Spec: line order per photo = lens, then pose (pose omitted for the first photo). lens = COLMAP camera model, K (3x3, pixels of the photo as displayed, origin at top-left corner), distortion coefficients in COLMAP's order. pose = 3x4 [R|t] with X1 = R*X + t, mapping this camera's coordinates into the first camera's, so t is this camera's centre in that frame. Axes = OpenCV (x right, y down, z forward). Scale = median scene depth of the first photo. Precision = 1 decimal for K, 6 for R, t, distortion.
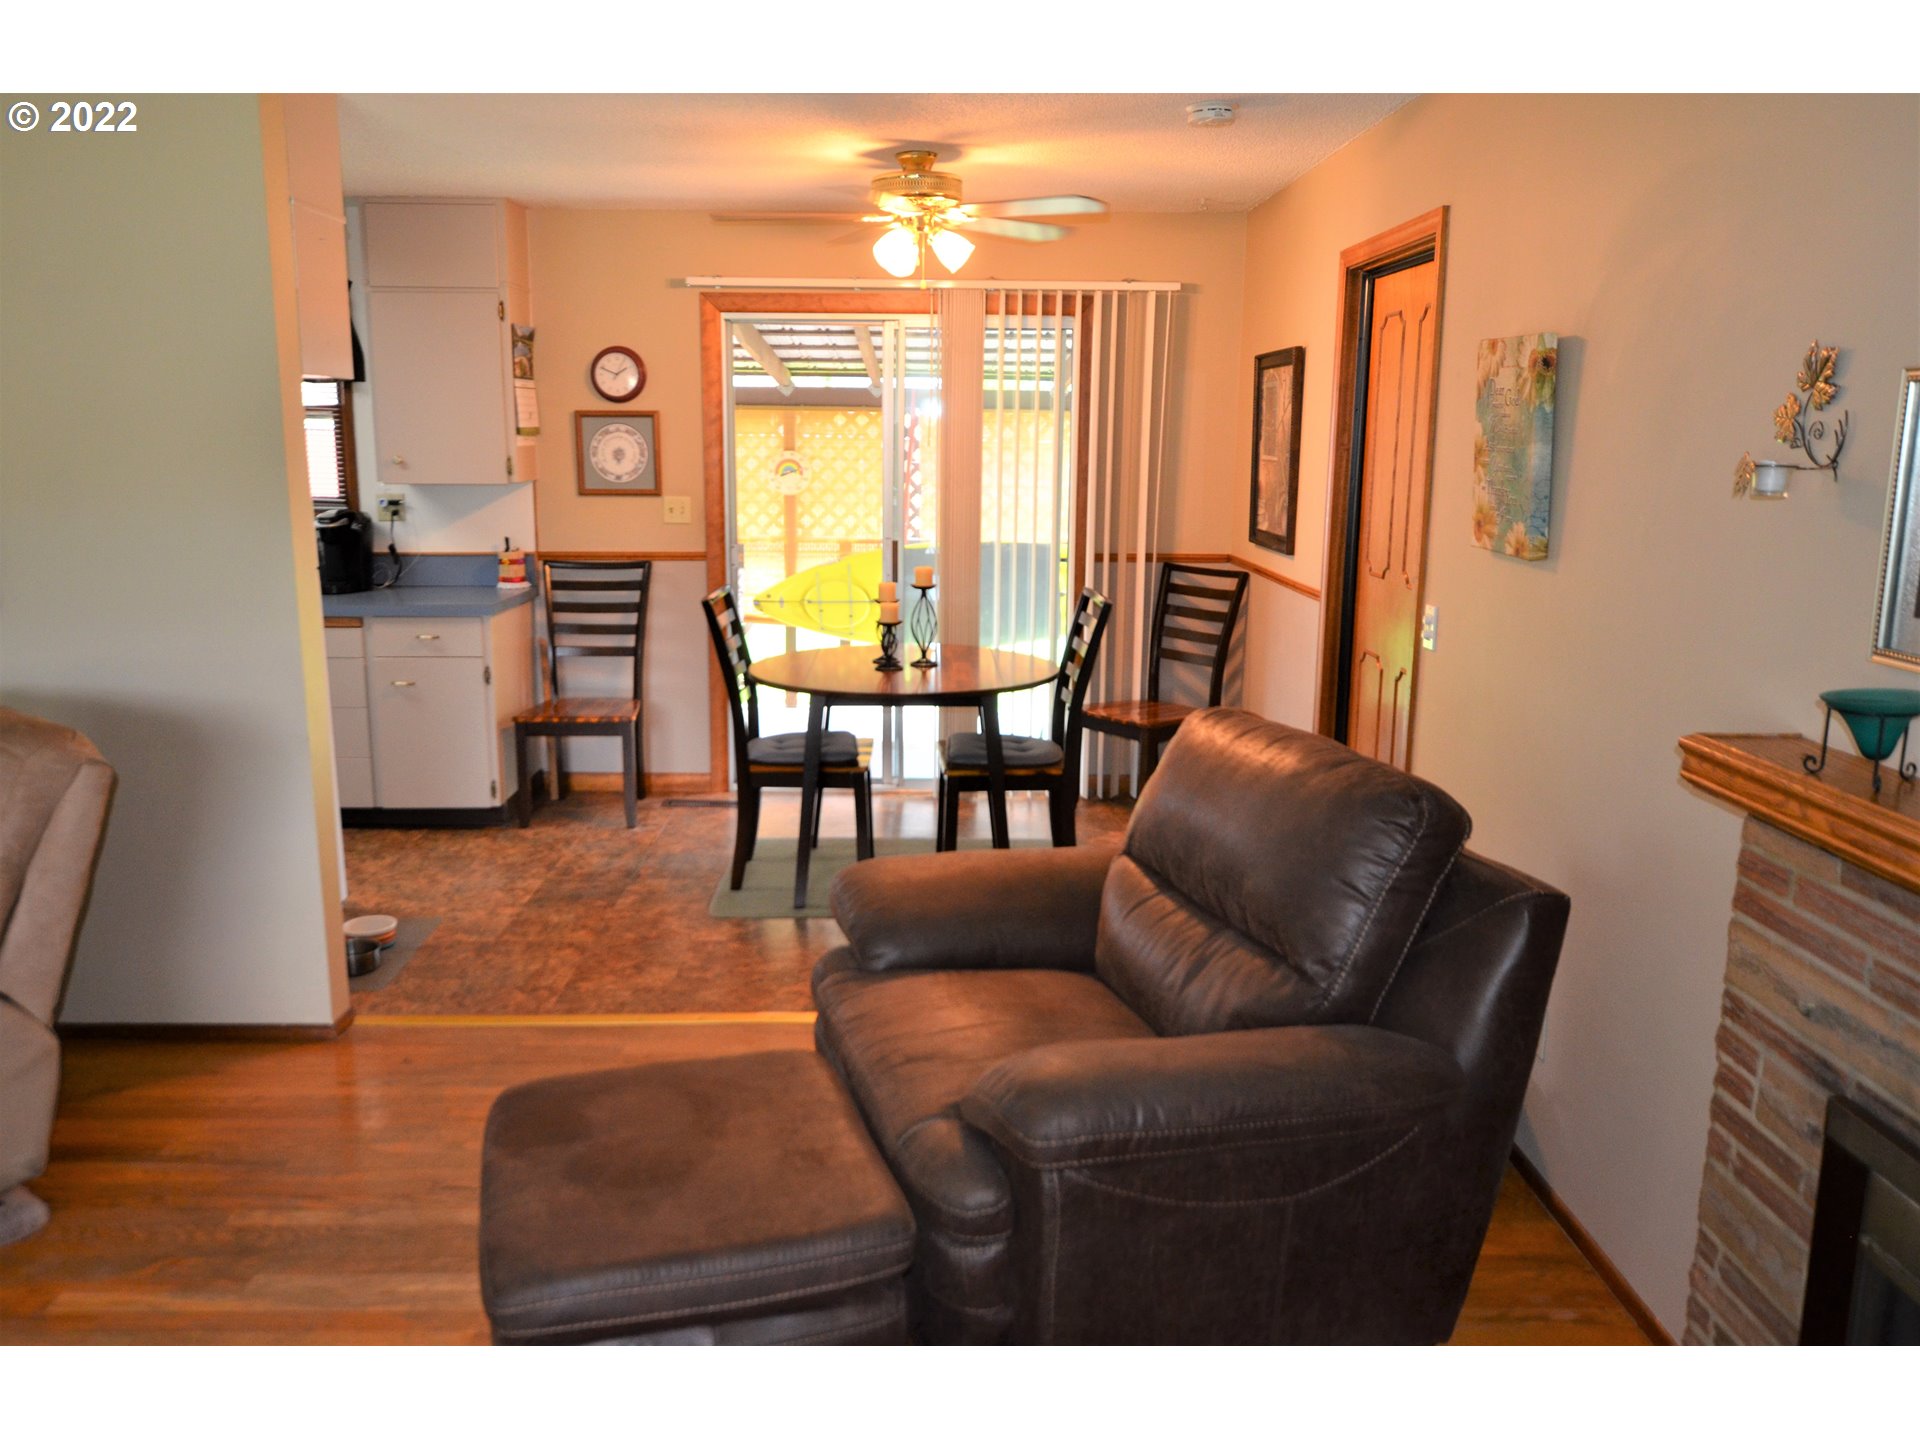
lens RADIAL K [[1459.4, 0, 960.0], [0, 1459.4, 720.0], [0, 0, 1]] dist [-0.003429, 0.000540]
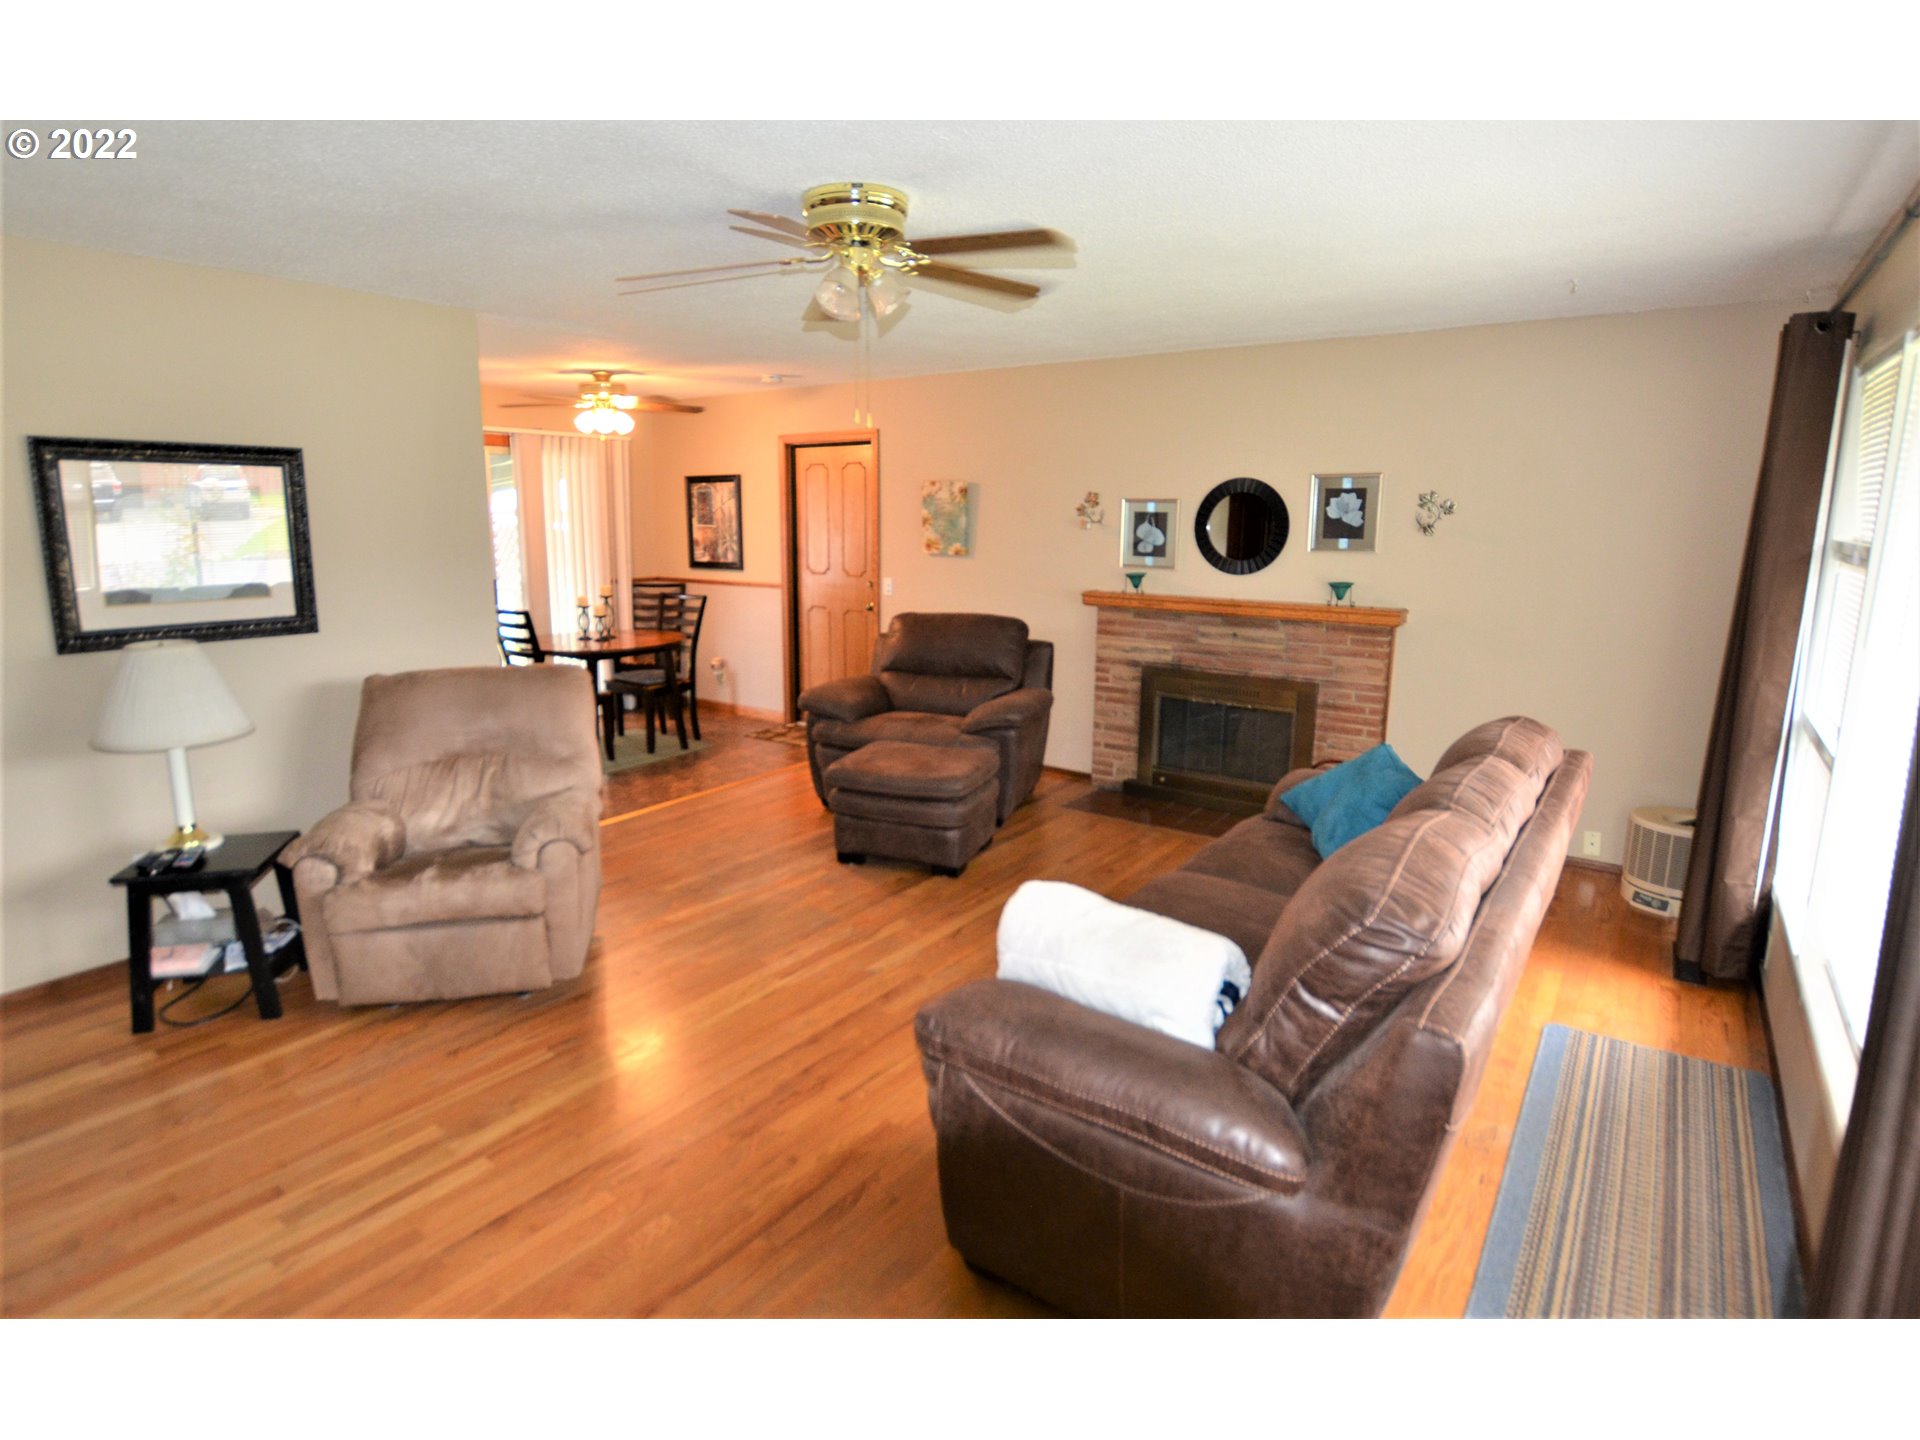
lens RADIAL K [[981.0, 0, 960.0], [0, 981.0, 720.0], [0, 0, 1]] dist [-0.015496, 0.000534]
pose [[0.602294, -0.163358, 0.781381, -1.211722], [0.154837, 0.984155, 0.086401, 0.048056], [-0.783114, 0.068948, 0.618044, -0.219423]]
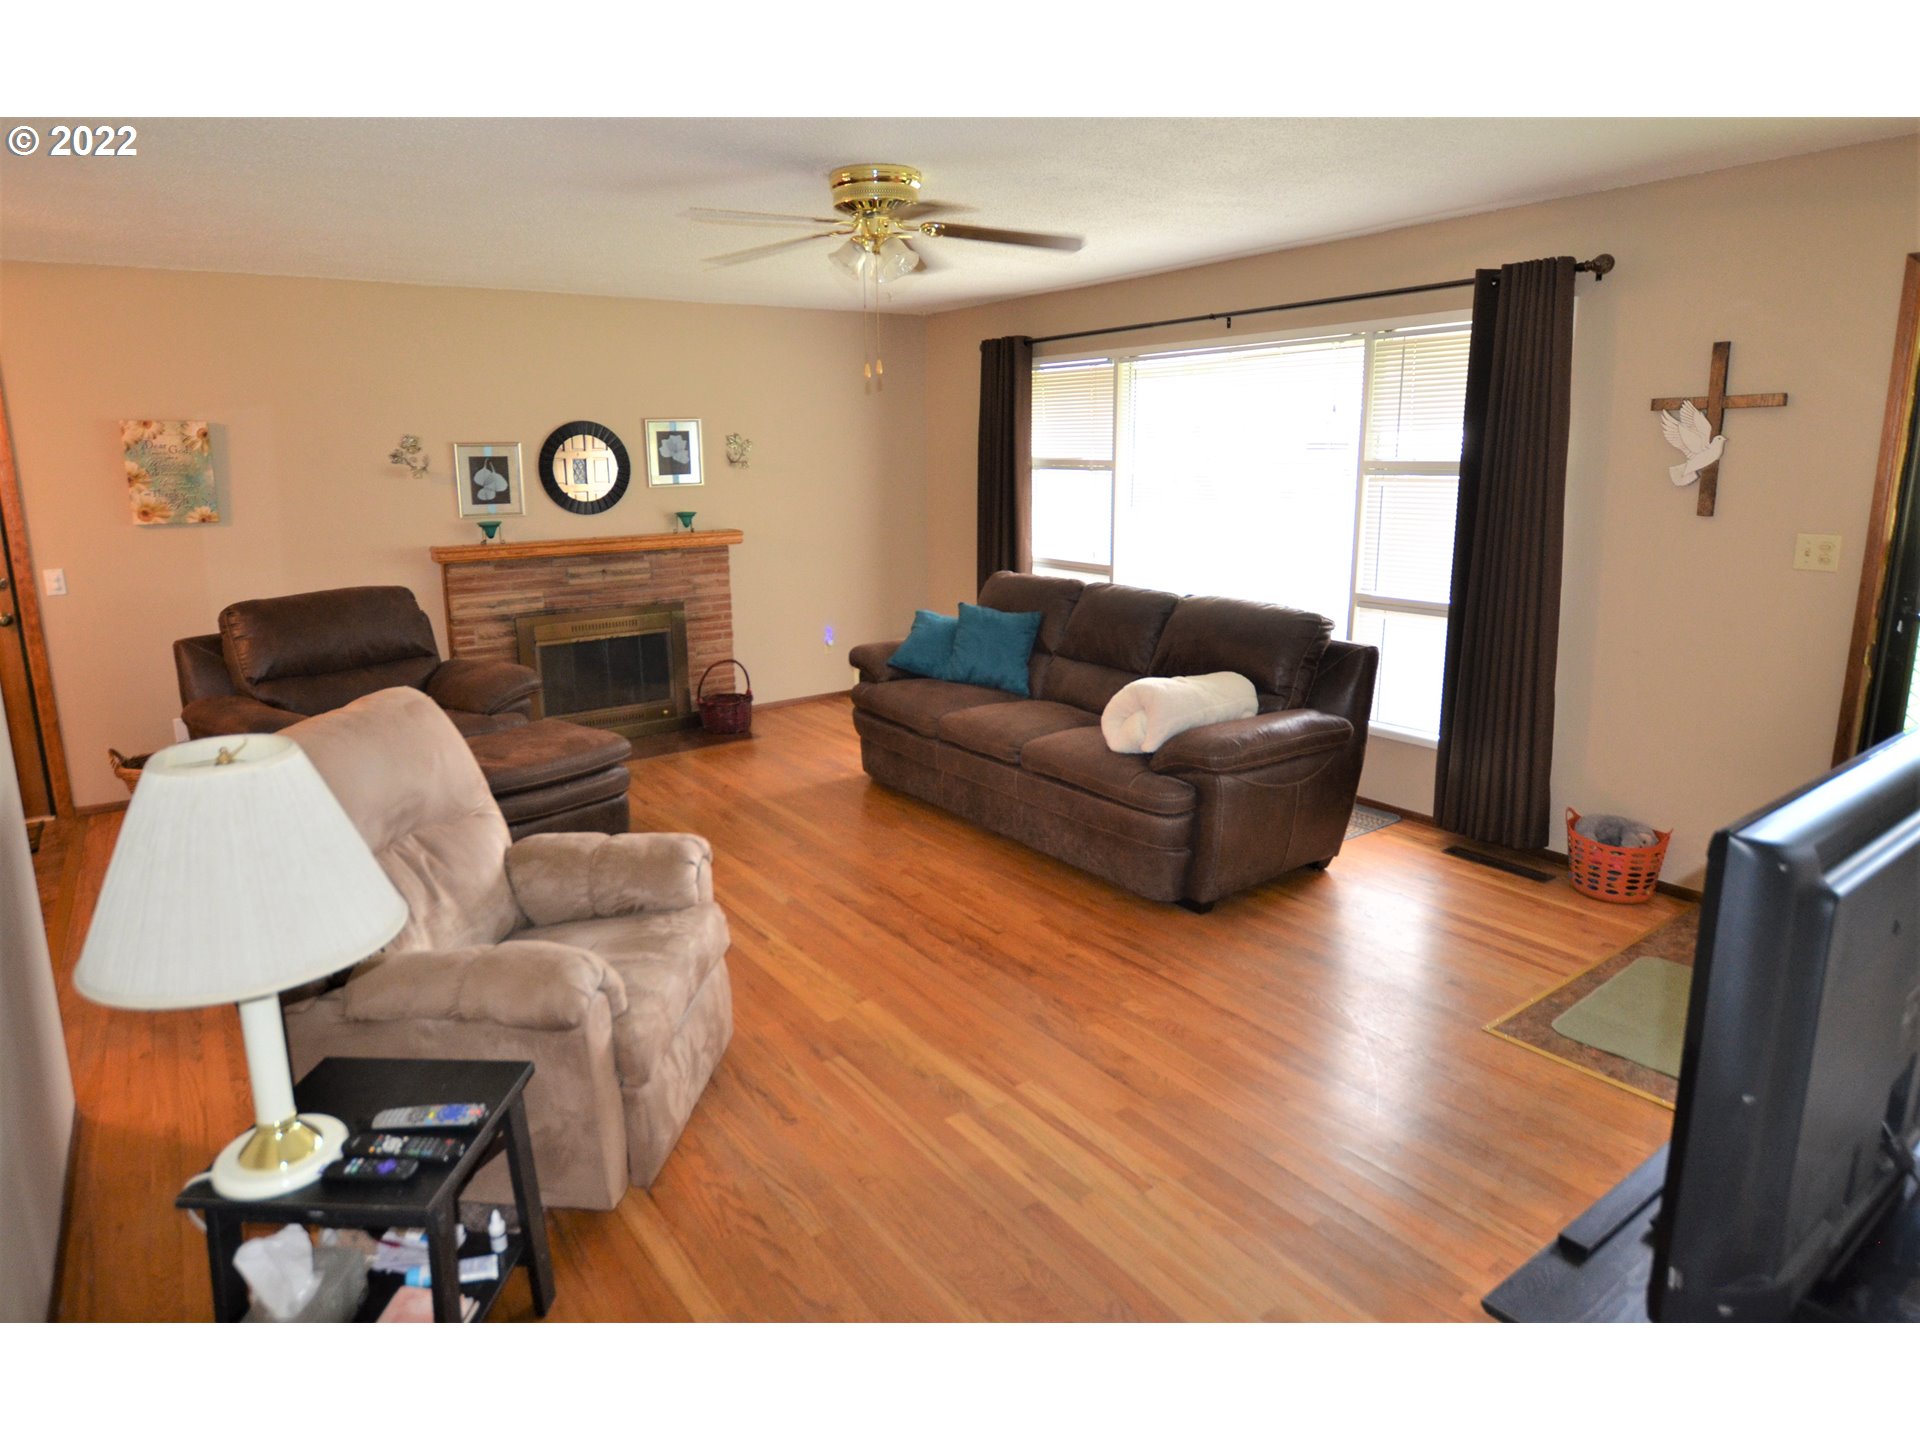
lens RADIAL K [[1091.1, 0, 895.2], [0, 1091.1, 677.7], [0, 0, 1]] dist [-0.016730, 0.000308]
pose [[-0.549061, -0.161517, 0.820027, -1.505899], [0.183195, 0.934032, 0.306633, -0.196957], [-0.815458, 0.318585, -0.483251, 0.990954]]
